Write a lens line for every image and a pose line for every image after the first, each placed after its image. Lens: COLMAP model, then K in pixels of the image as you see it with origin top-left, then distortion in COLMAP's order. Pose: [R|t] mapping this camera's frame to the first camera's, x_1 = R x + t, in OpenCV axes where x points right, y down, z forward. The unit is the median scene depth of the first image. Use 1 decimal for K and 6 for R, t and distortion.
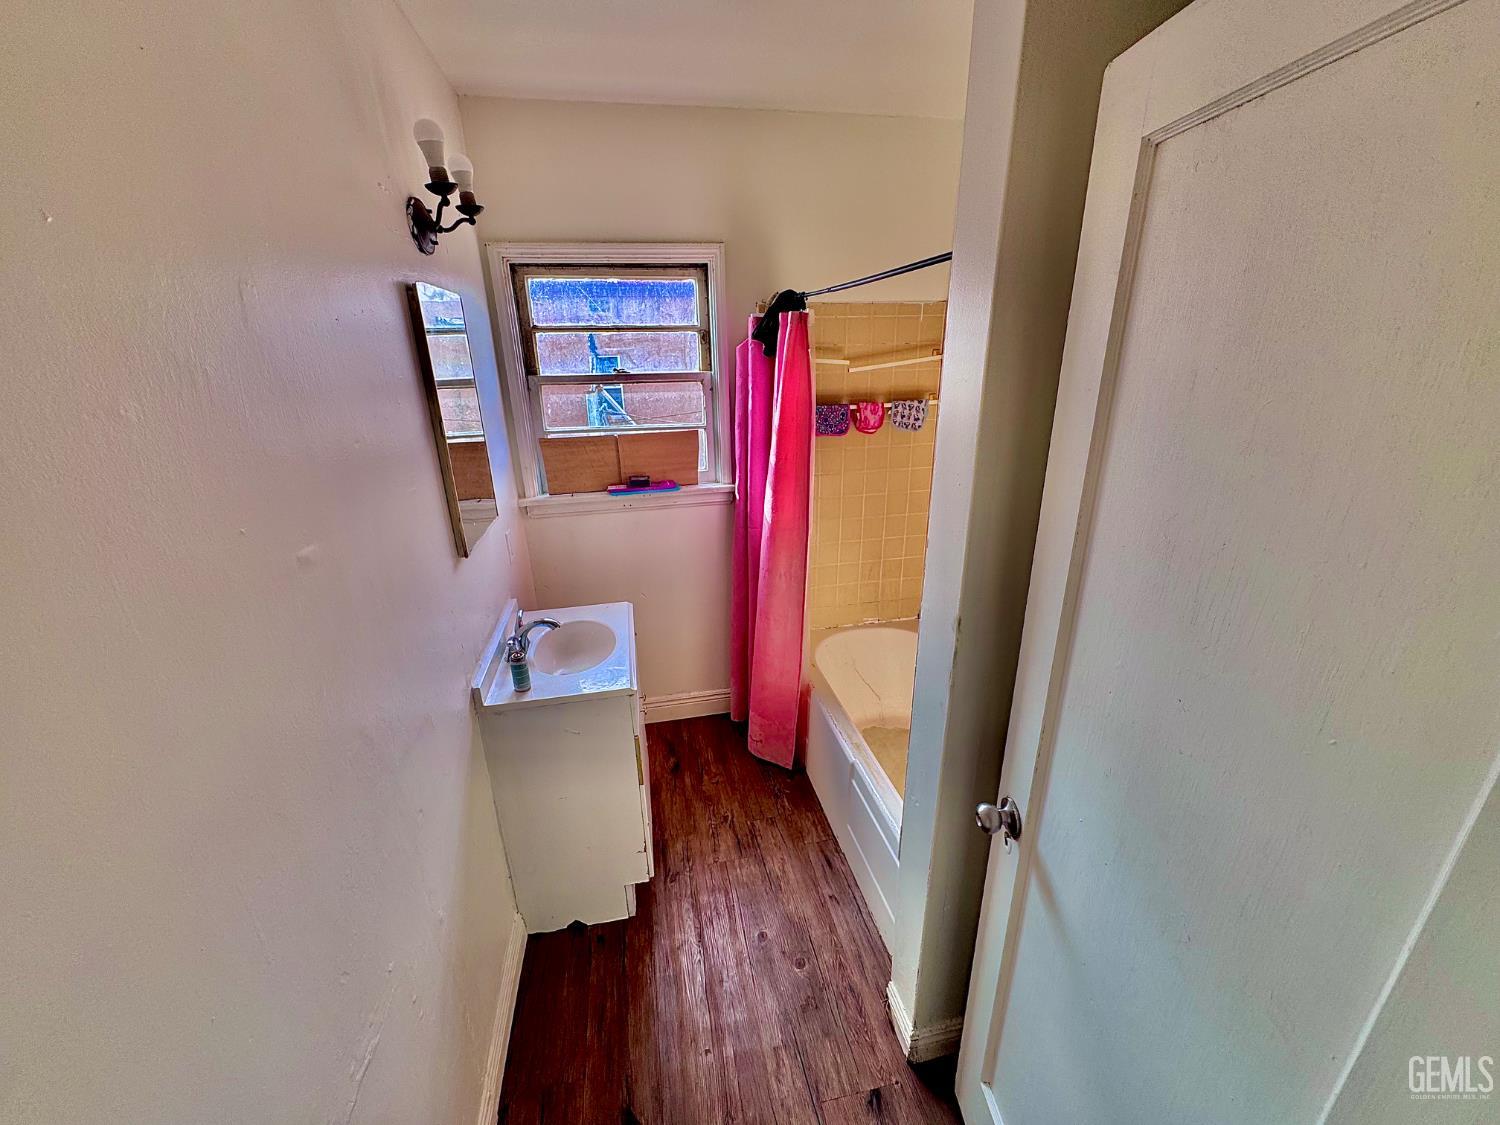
lens RADIAL K [[602.6, 0, 750.0], [0, 602.6, 562.5], [0, 0, 1]] dist [-0.001539, 0.000169]
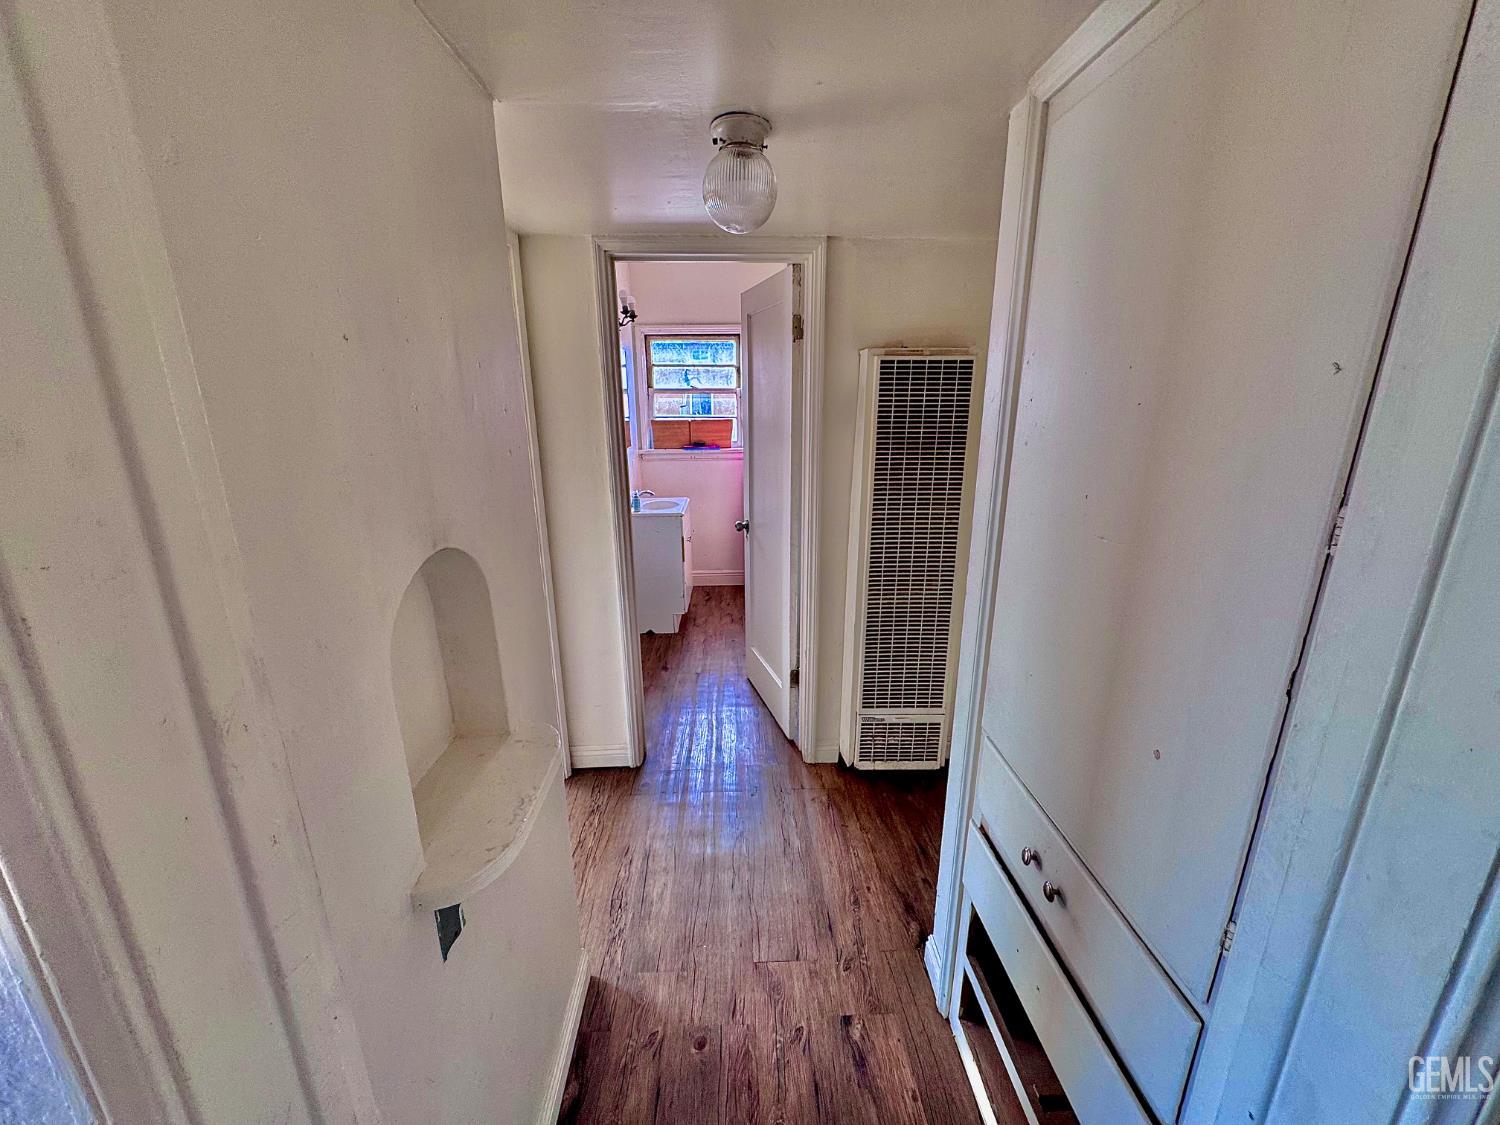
lens RADIAL K [[601.6, 0, 750.0], [0, 601.6, 562.5], [0, 0, 1]] dist [-0.000592, 0.000155]
pose [[0.985888, 0.057264, -0.157308, 0.299845], [-0.067254, 0.995994, -0.058931, 0.347076], [0.153303, 0.068679, 0.985790, -0.842407]]
